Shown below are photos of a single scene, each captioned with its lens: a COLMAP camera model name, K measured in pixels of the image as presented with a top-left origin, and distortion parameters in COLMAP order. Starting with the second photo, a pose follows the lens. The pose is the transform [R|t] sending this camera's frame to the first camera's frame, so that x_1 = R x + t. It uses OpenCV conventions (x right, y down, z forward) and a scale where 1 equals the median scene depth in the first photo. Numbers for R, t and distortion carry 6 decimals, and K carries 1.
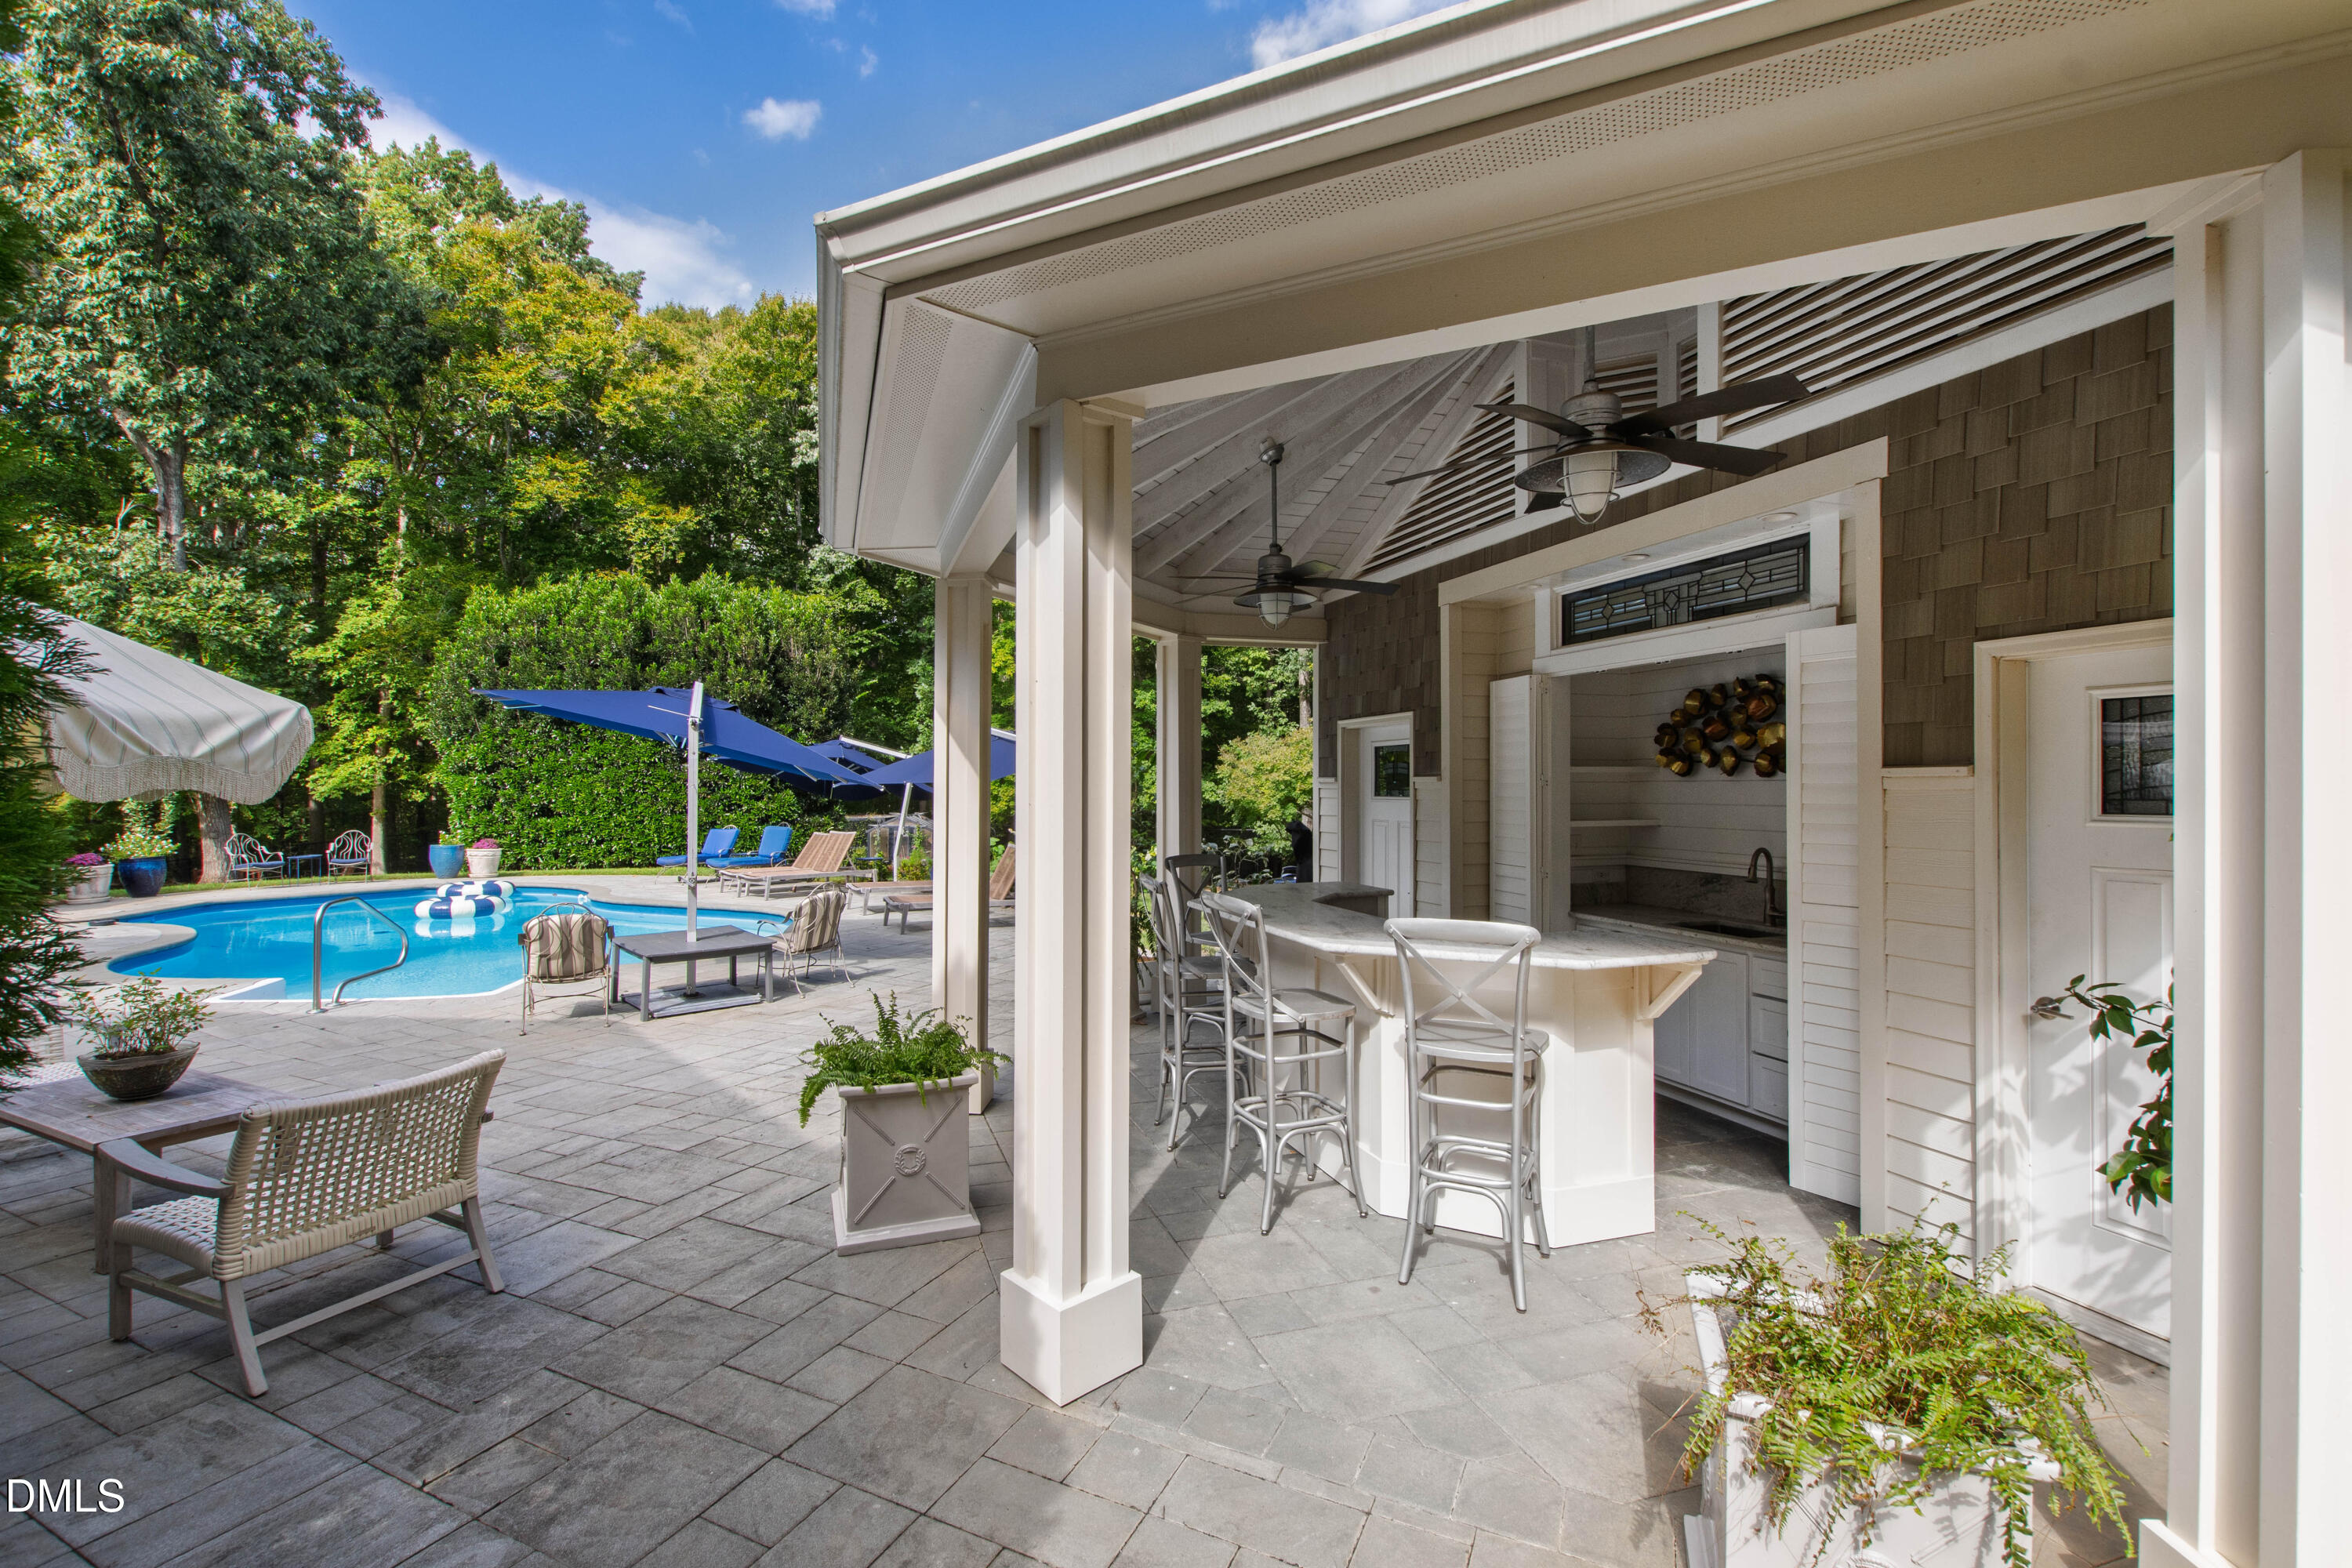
lens RADIAL K [[1029.2, 0, 1142.4], [0, 1029.2, 797.0], [0, 0, 1]] dist [0.003130, -0.002806]
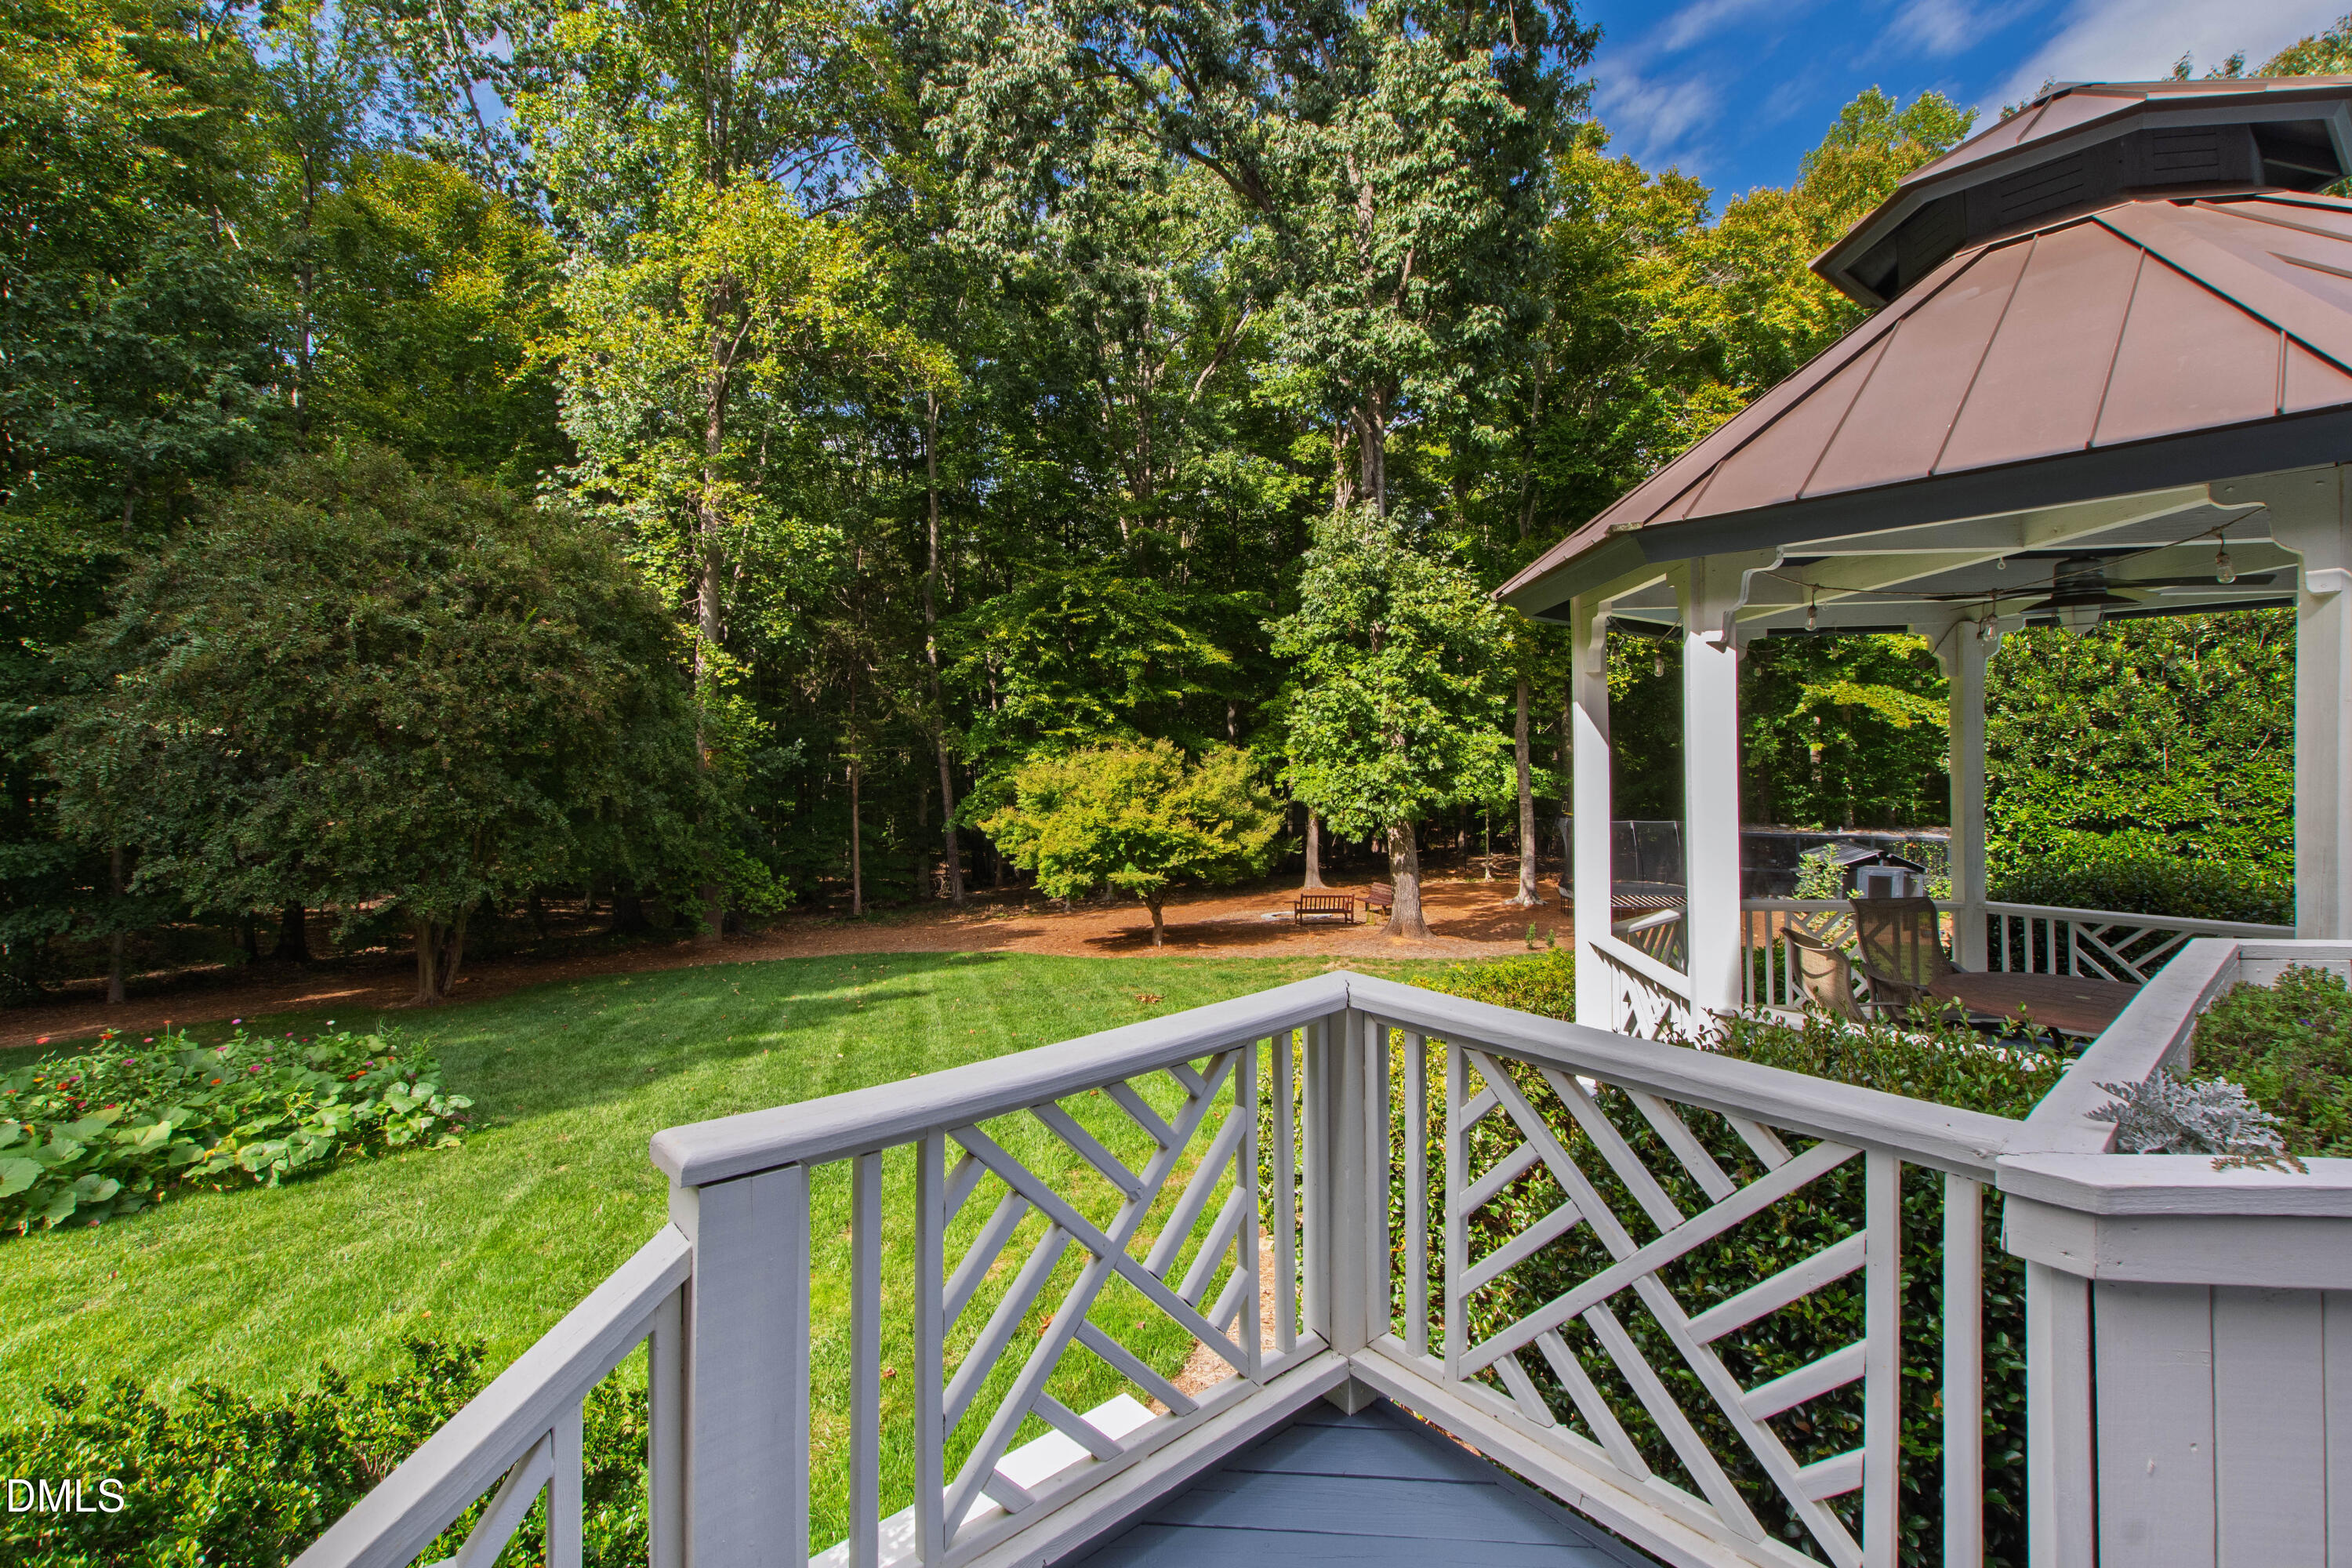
lens RADIAL K [[1026.7, 0, 1140.7], [0, 1026.7, 738.6], [0, 0, 1]] dist [0.003133, 0.000503]
pose [[0.921502, -0.009639, -0.388254, -0.924103], [0.003429, 0.999855, -0.016686, -0.068554], [0.388358, 0.014045, 0.921401, 0.162624]]
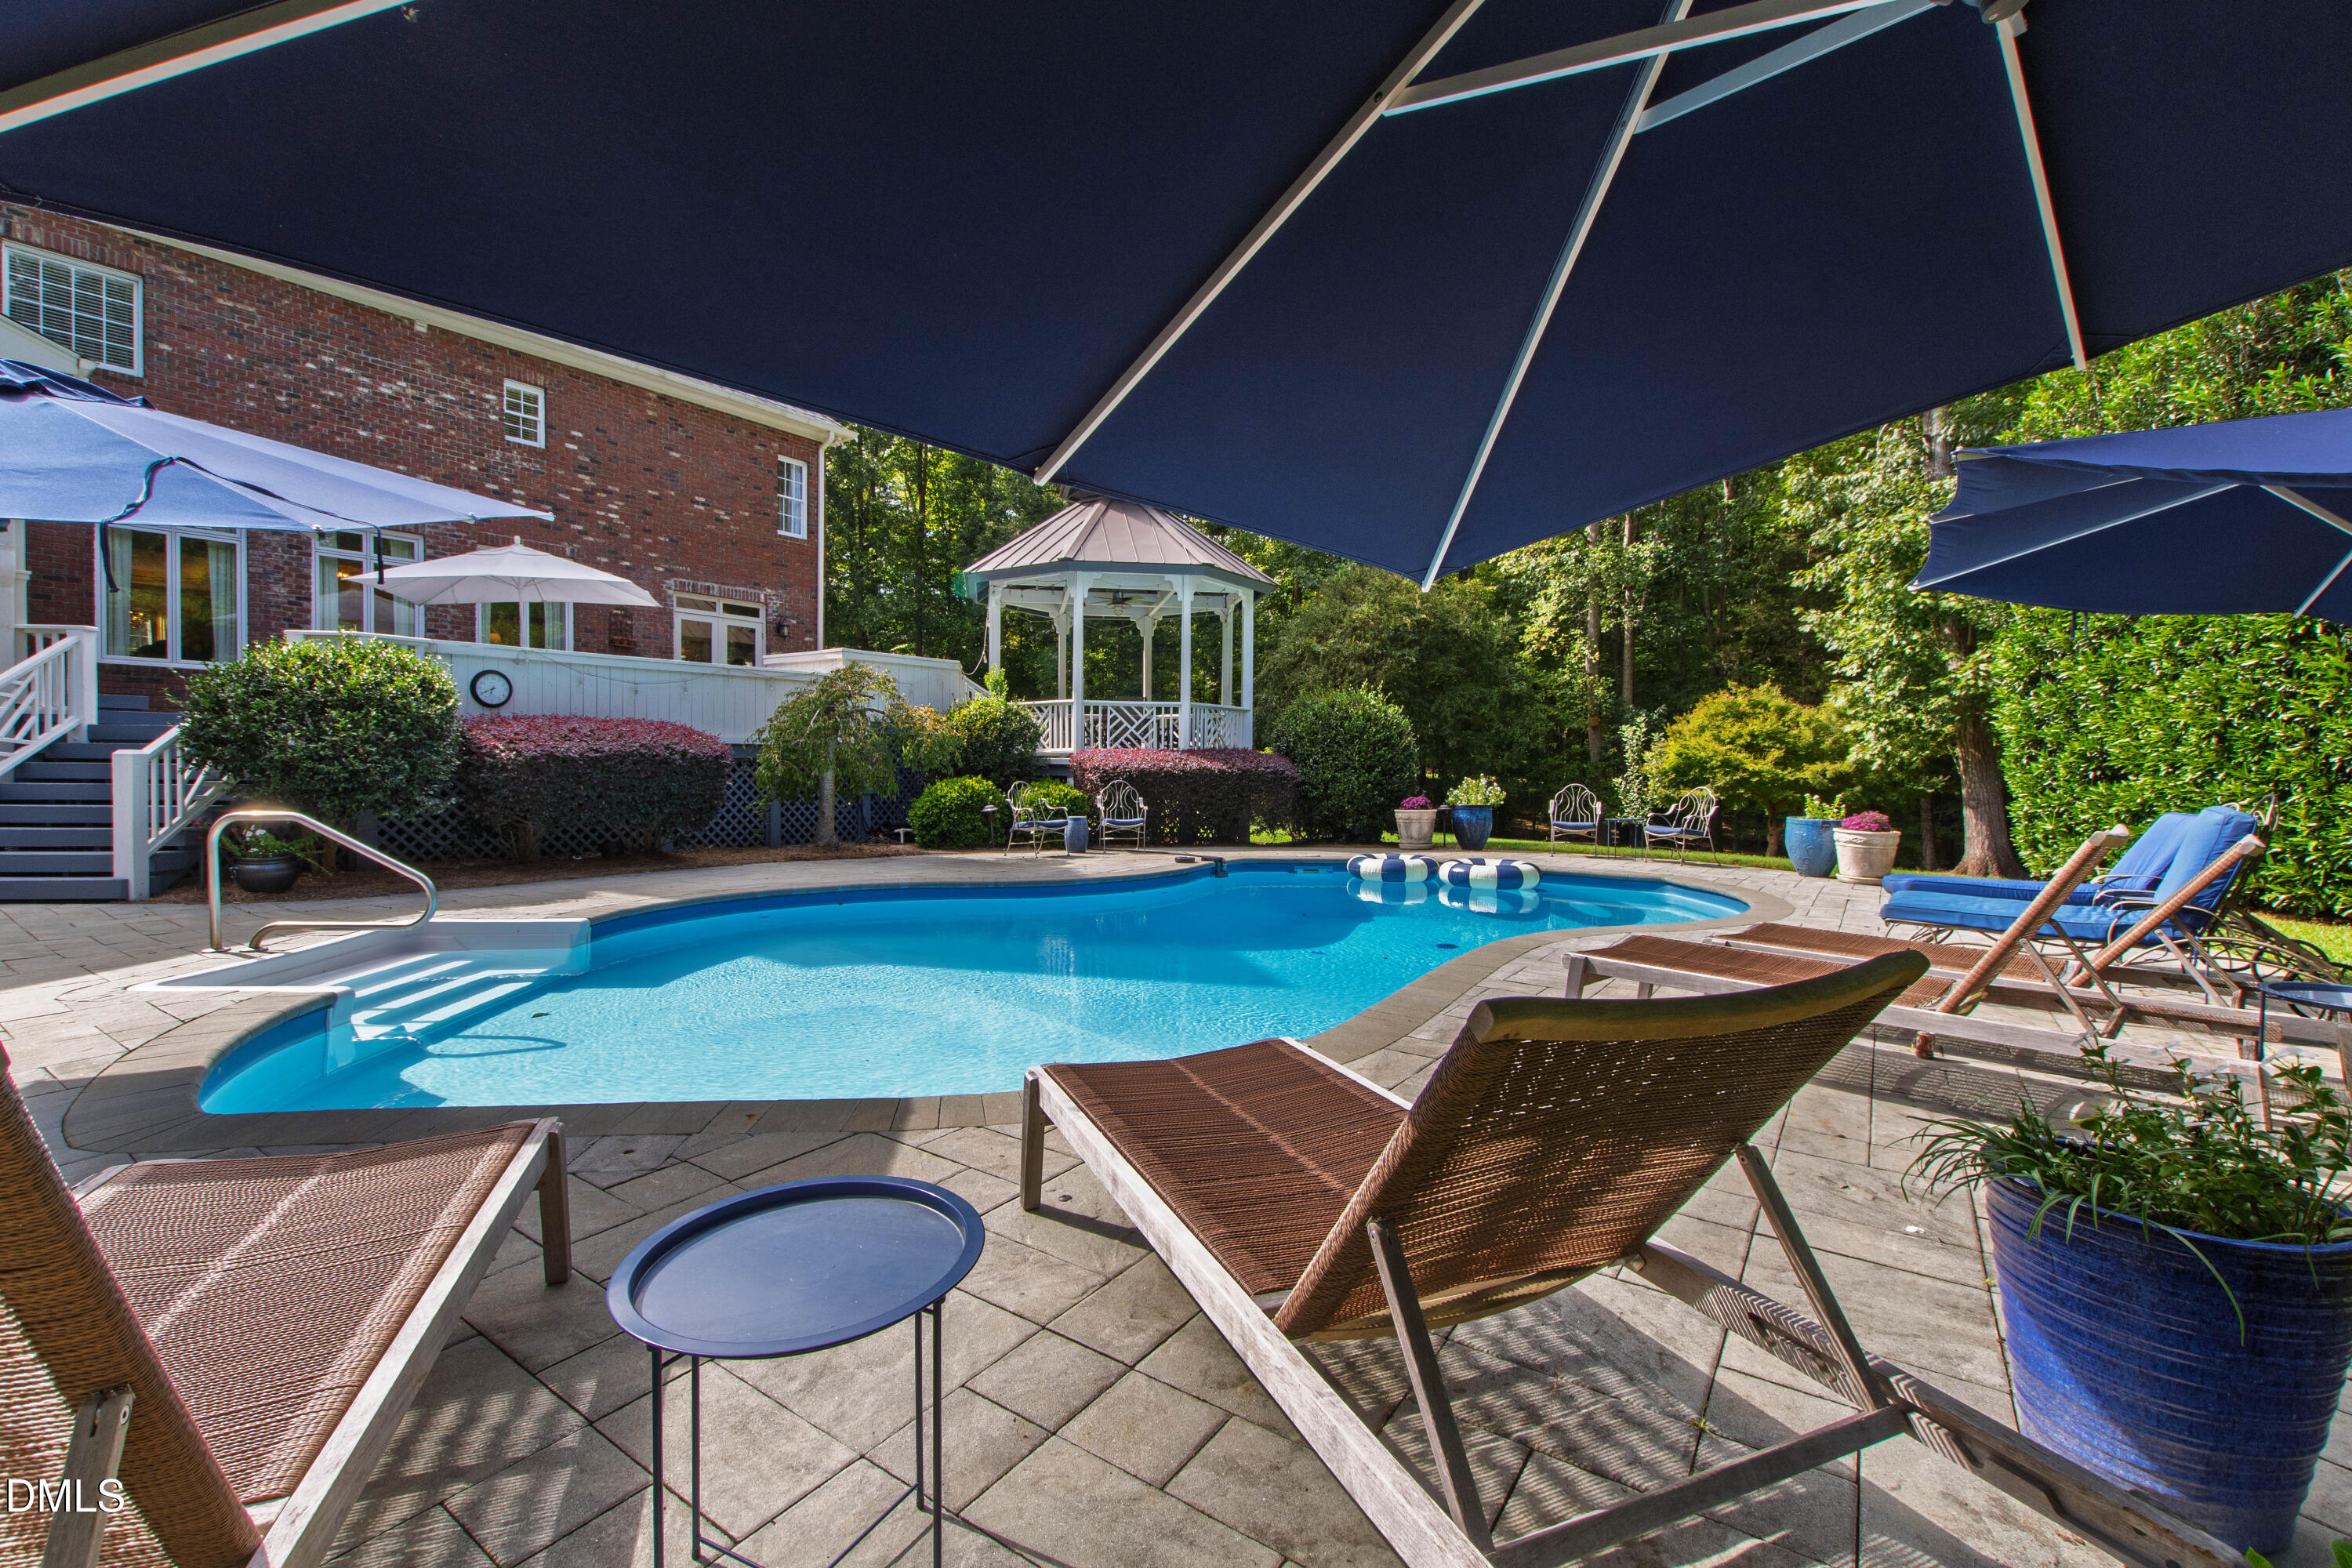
lens RADIAL K [[1005.5, 0, 1166.6], [0, 1005.5, 789.2], [0, 0, 1]] dist [0.001626, -0.000107]
pose [[-0.147927, 0.026887, -0.988633, -0.053980], [-0.017499, 0.999403, 0.029798, 0.016399], [0.988844, 0.021708, -0.147368, 0.604486]]
